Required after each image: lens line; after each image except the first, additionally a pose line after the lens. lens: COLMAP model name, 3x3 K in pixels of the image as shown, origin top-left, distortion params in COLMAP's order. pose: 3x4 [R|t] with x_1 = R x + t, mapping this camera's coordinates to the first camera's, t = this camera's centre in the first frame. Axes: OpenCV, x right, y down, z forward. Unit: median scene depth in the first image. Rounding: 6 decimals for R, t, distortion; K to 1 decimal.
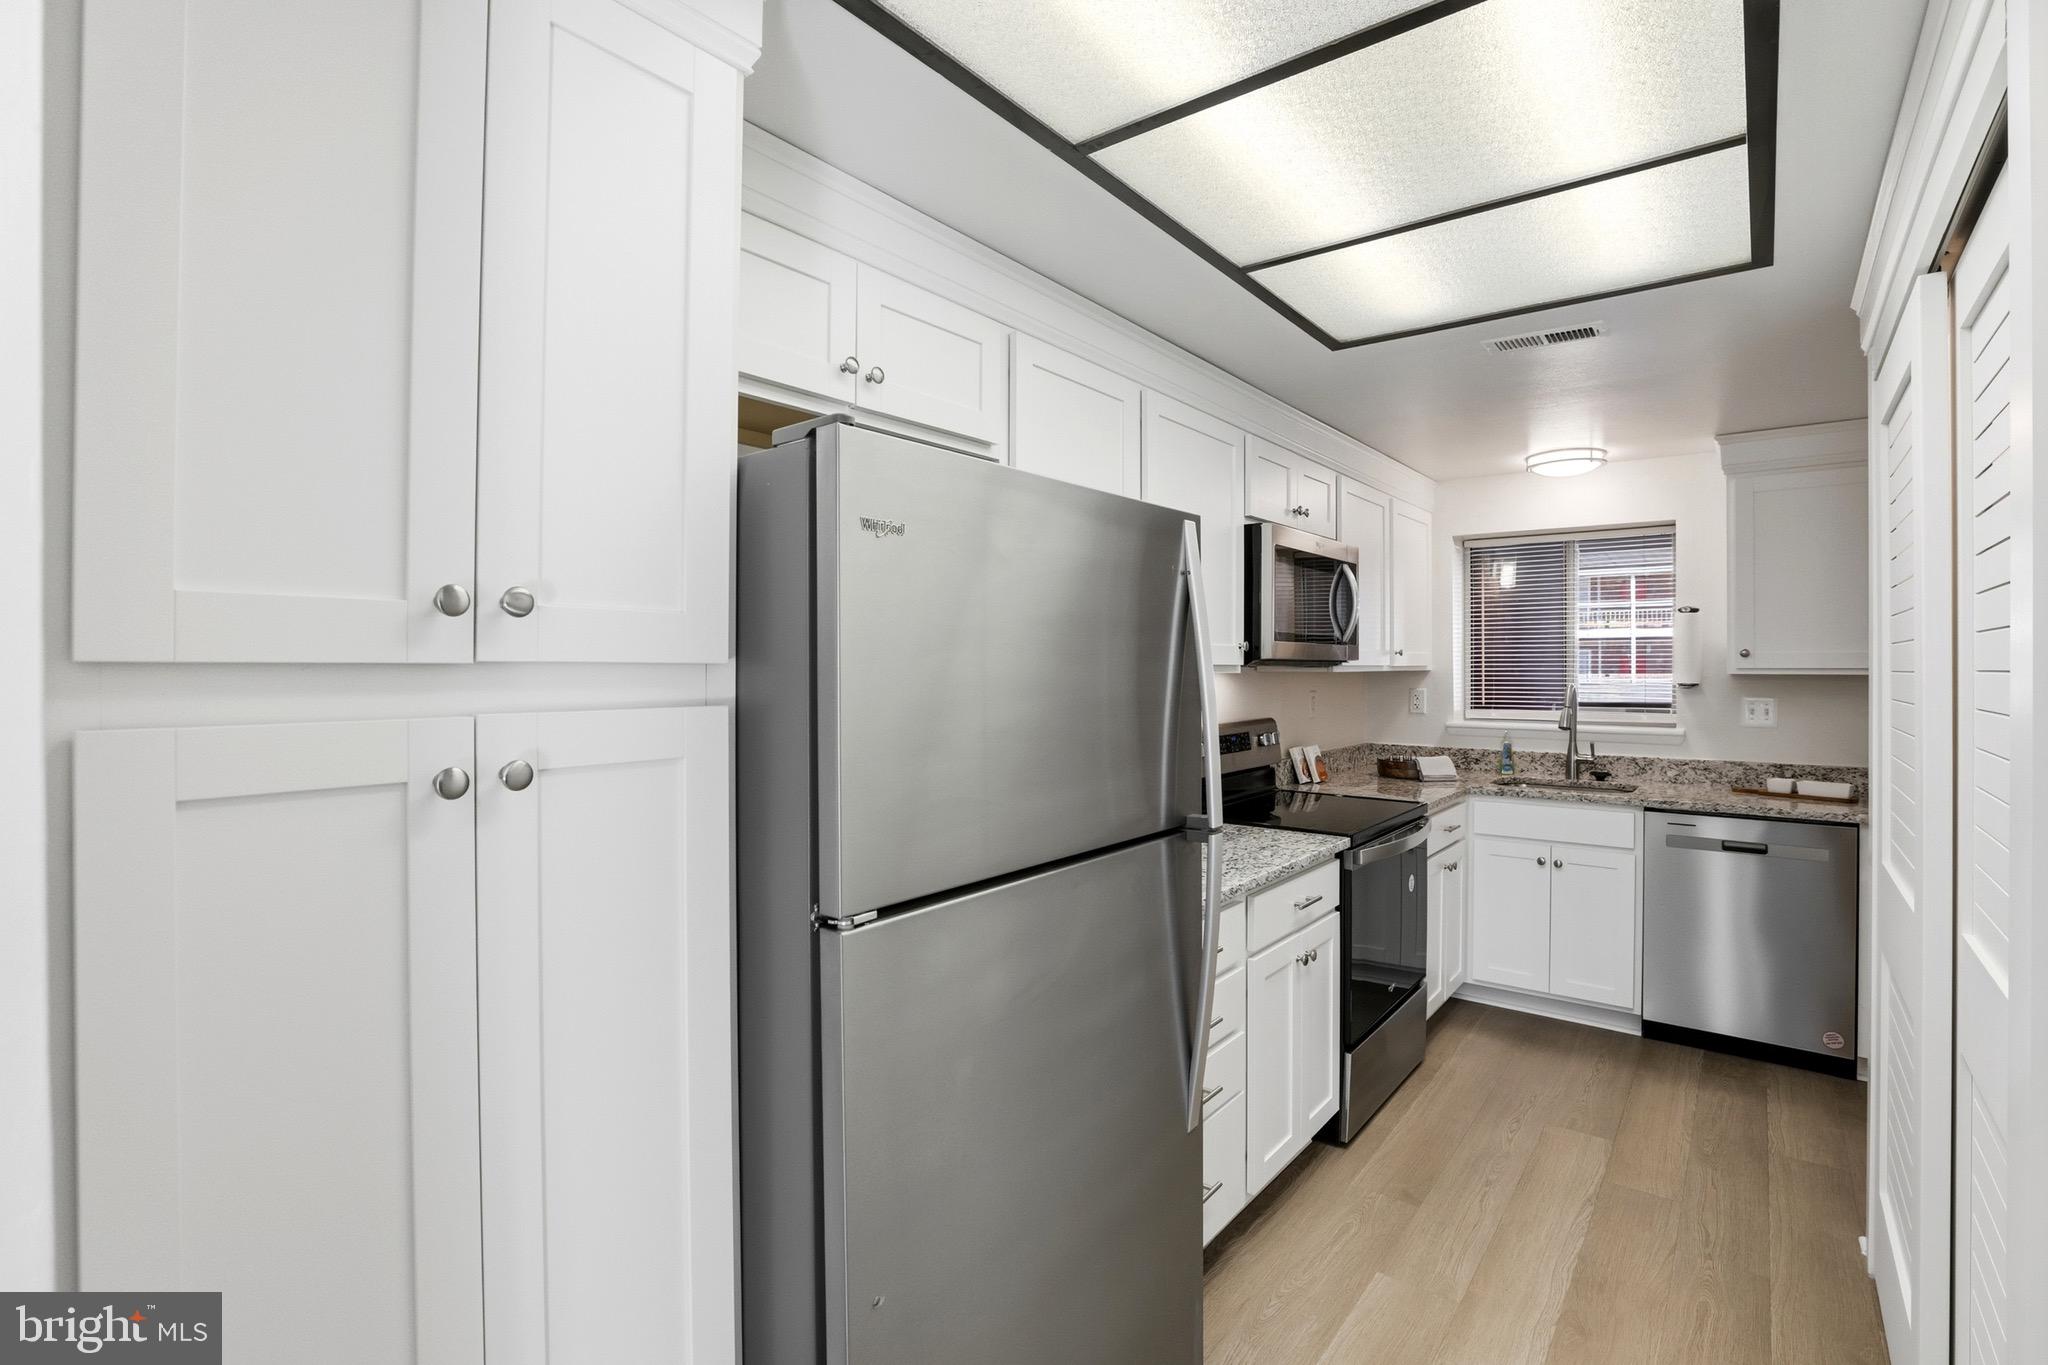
lens RADIAL K [[951.7, 0, 1024.4], [0, 951.7, 665.5], [0, 0, 1]] dist [-0.049638, 0.014094]
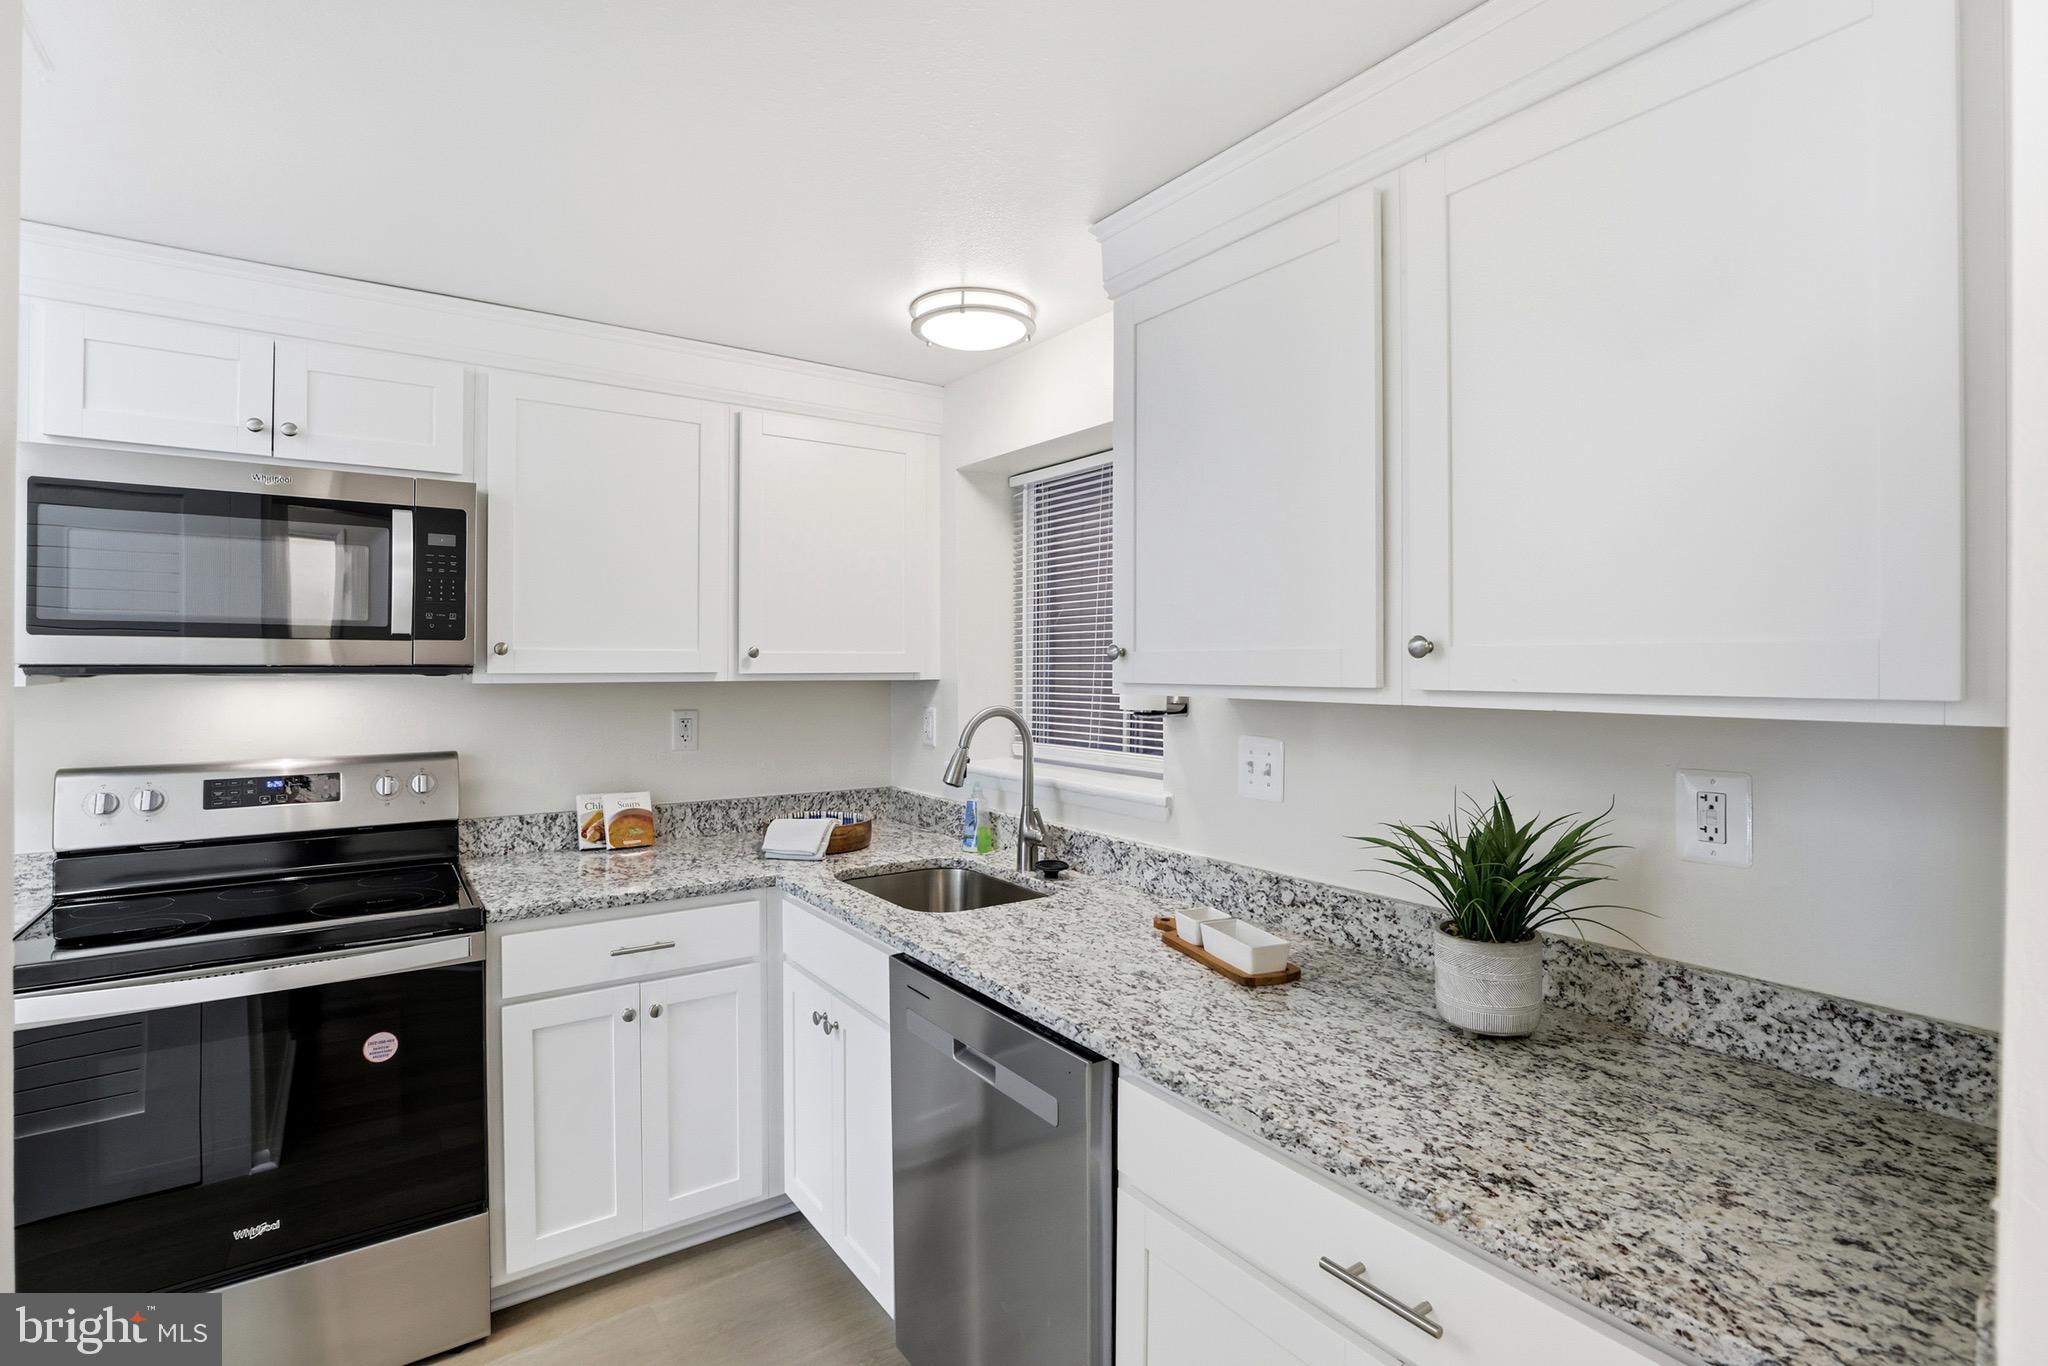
lens RADIAL K [[951.7, 0, 1024.4], [0, 951.7, 666.0], [0, 0, 1]] dist [-0.049638, 0.014094]
pose [[0.959972, 0.002424, -0.280085, 0.802607], [-0.003499, 0.999988, -0.003335, -0.003101], [0.280073, 0.004182, 0.959970, 0.464880]]
